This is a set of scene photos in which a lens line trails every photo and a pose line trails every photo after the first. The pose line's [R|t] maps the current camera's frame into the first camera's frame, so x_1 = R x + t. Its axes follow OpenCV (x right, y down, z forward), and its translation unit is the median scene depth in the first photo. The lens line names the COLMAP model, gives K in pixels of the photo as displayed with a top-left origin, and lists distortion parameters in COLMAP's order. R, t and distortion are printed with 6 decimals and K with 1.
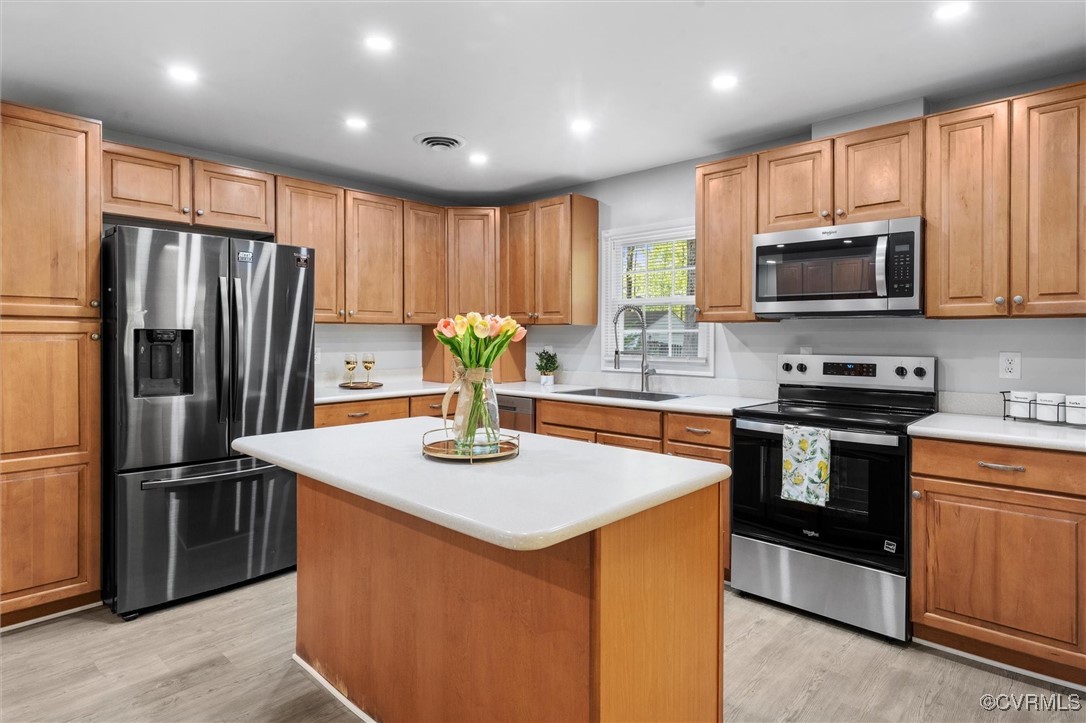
lens RADIAL K [[592.7, 0, 543.5], [0, 592.7, 345.2], [0, 0, 1]] dist [0.008183, 0.000215]
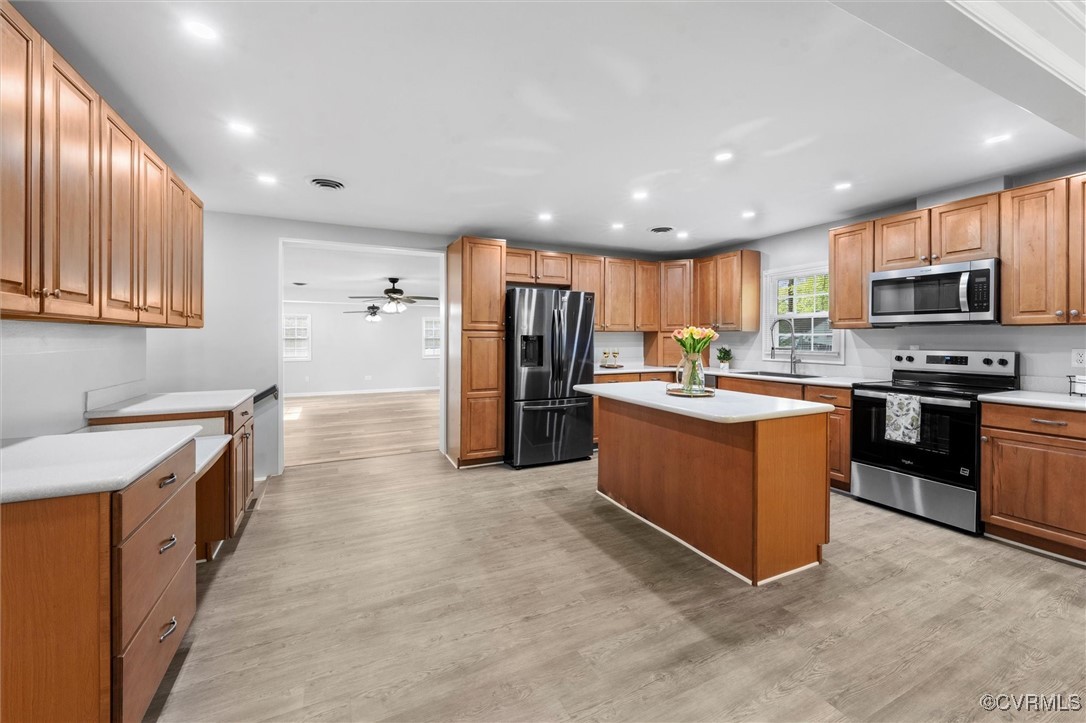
lens RADIAL K [[431.6, 0, 546.6], [0, 431.6, 344.7], [0, 0, 1]] dist [-0.001087, -0.000210]
pose [[0.931633, 0.003292, -0.363387, -0.026377], [-0.004102, 0.999991, -0.001457, 0.008108], [0.363378, 0.002848, 0.931637, -0.374047]]
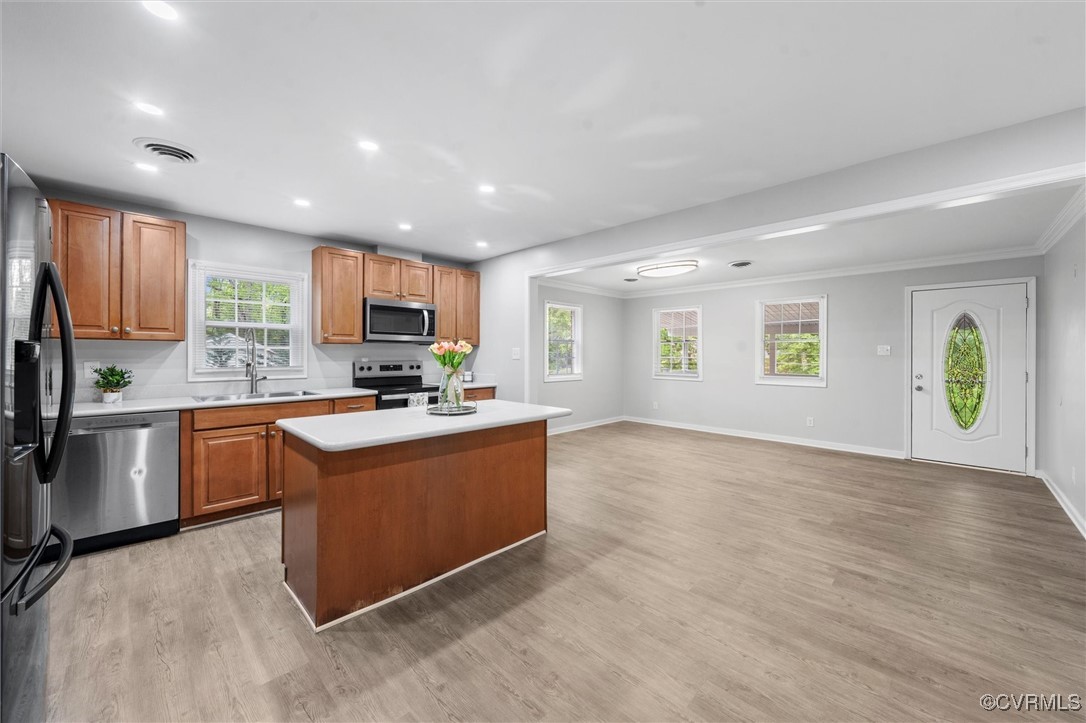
lens RADIAL K [[410.2, 0, 547.3], [0, 410.2, 353.5], [0, 0, 1]] dist [-0.000441, 0.000002]
pose [[0.029539, -0.002583, 0.999560, -0.934910], [0.012800, 0.999916, 0.002206, -0.006312], [-0.999482, 0.012729, 0.029570, 0.409938]]
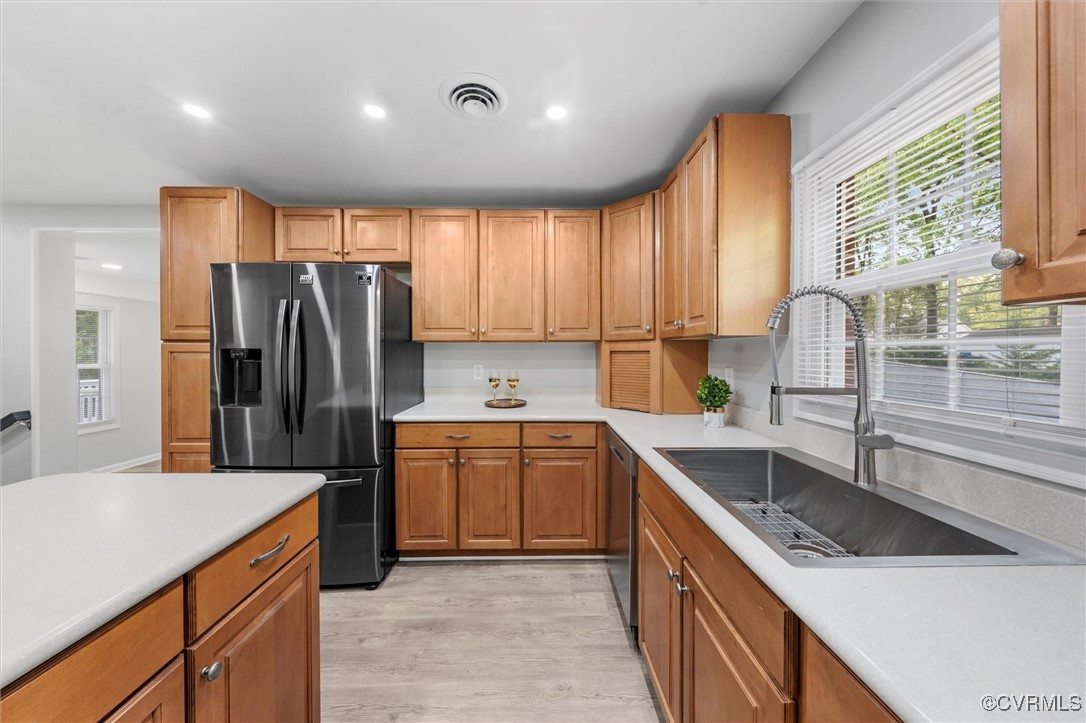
lens RADIAL K [[375.8, 0, 542.1], [0, 375.8, 354.8], [0, 0, 1]] dist [-0.000655, -0.000060]
pose [[0.692381, 0.002665, -0.721527, 0.265222], [-0.010890, 0.999918, -0.006757, -0.014335], [0.721450, 0.012535, 0.692353, 0.824720]]
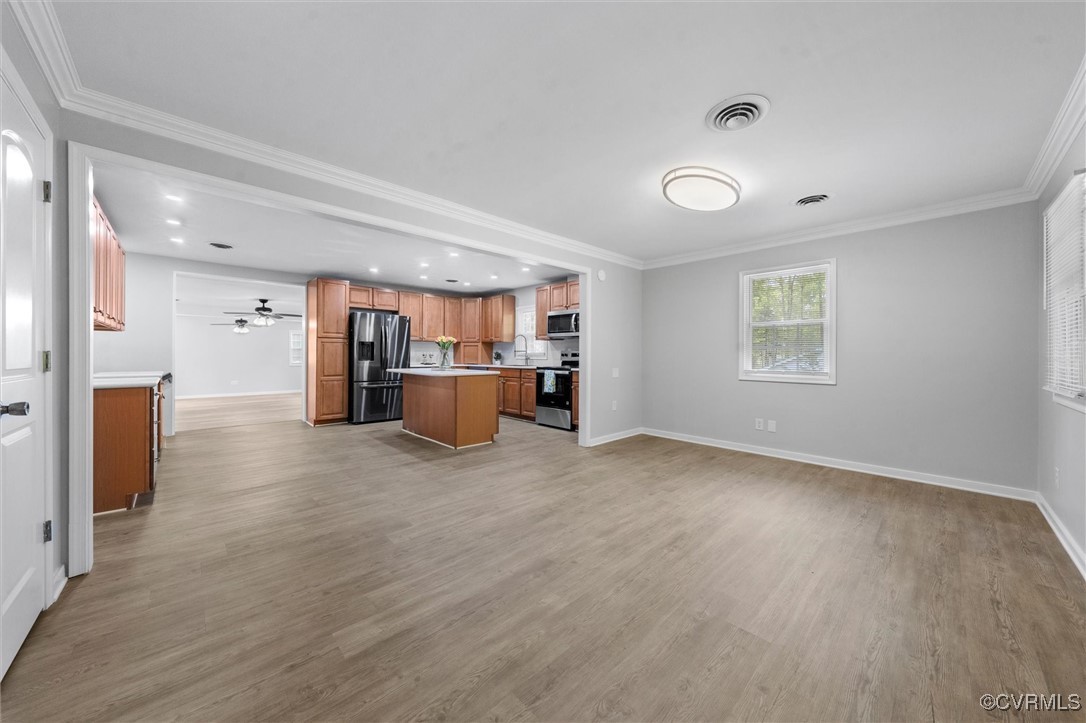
lens RADIAL K [[379.1, 0, 546.2], [0, 379.1, 357.9], [0, 0, 1]] dist [-0.001928, -0.000140]
pose [[0.998237, 0.003248, -0.059260, 0.477420], [-0.003747, 0.999959, -0.008302, 0.073904], [0.059230, 0.008510, 0.998208, -1.011146]]
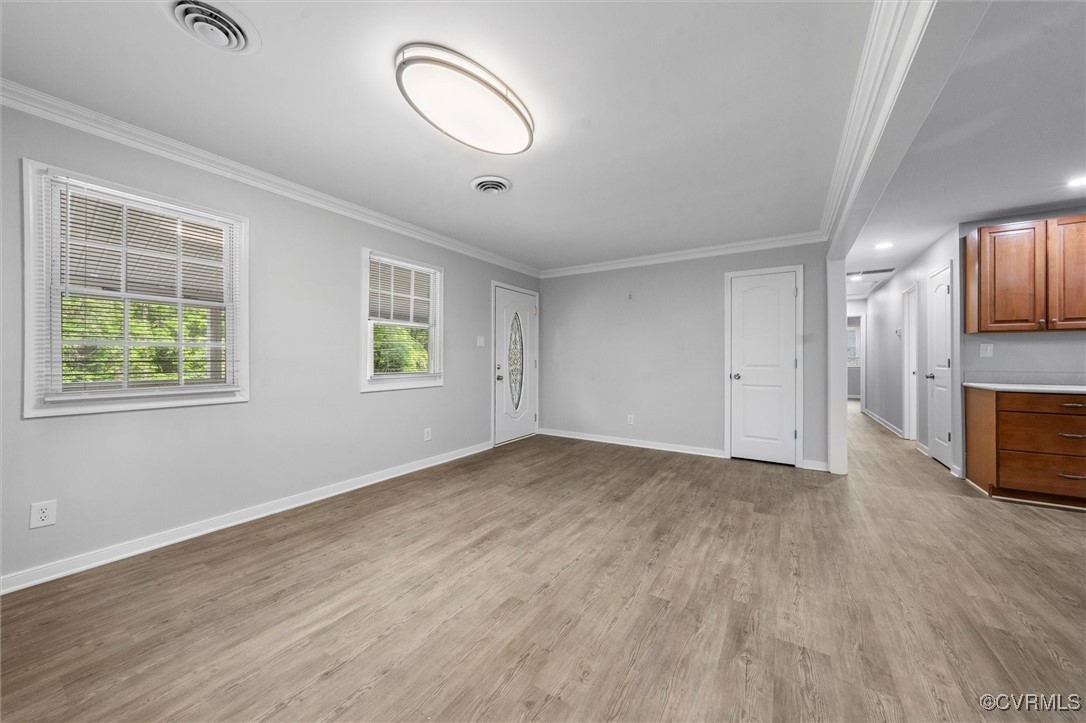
lens RADIAL K [[379.1, 0, 546.2], [0, 379.1, 357.9], [0, 0, 1]] dist [-0.001928, -0.000140]
pose [[-0.983777, -0.003026, -0.179372, 0.804083], [-0.005266, 0.999914, 0.012012, 0.047821], [0.179320, 0.012761, -0.983708, 0.600738]]
